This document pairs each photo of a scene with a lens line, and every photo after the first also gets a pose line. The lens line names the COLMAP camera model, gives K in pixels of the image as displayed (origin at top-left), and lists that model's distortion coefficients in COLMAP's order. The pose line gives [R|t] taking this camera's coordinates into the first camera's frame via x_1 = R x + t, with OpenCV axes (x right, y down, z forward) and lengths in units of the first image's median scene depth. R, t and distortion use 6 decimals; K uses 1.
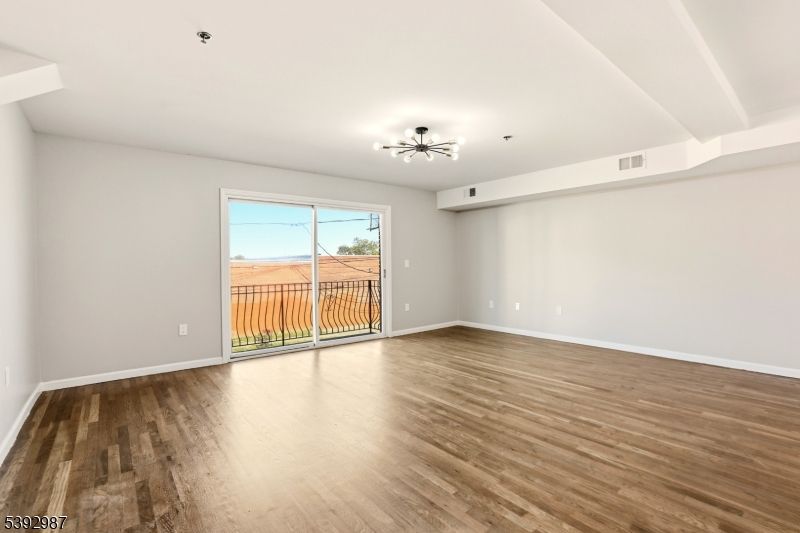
lens RADIAL K [[370.9, 0, 400.0], [0, 370.9, 261.9], [0, 0, 1]] dist [-0.076890, 0.035464]
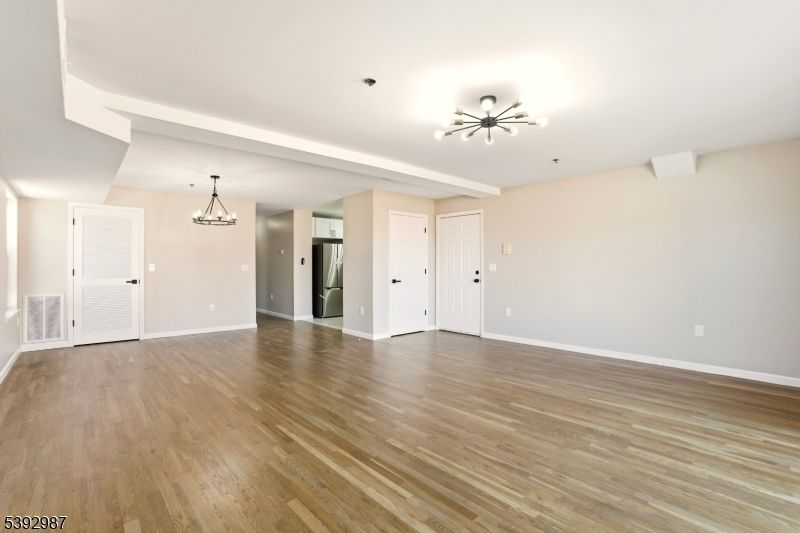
lens RADIAL K [[370.9, 0, 400.0], [0, 370.9, 261.9], [0, 0, 1]] dist [-0.076890, 0.035464]
pose [[-0.998194, 0.003167, -0.059994, 0.325664], [0.004220, 0.999839, -0.017435, 0.004021], [0.059930, -0.017657, -0.998046, 1.919875]]
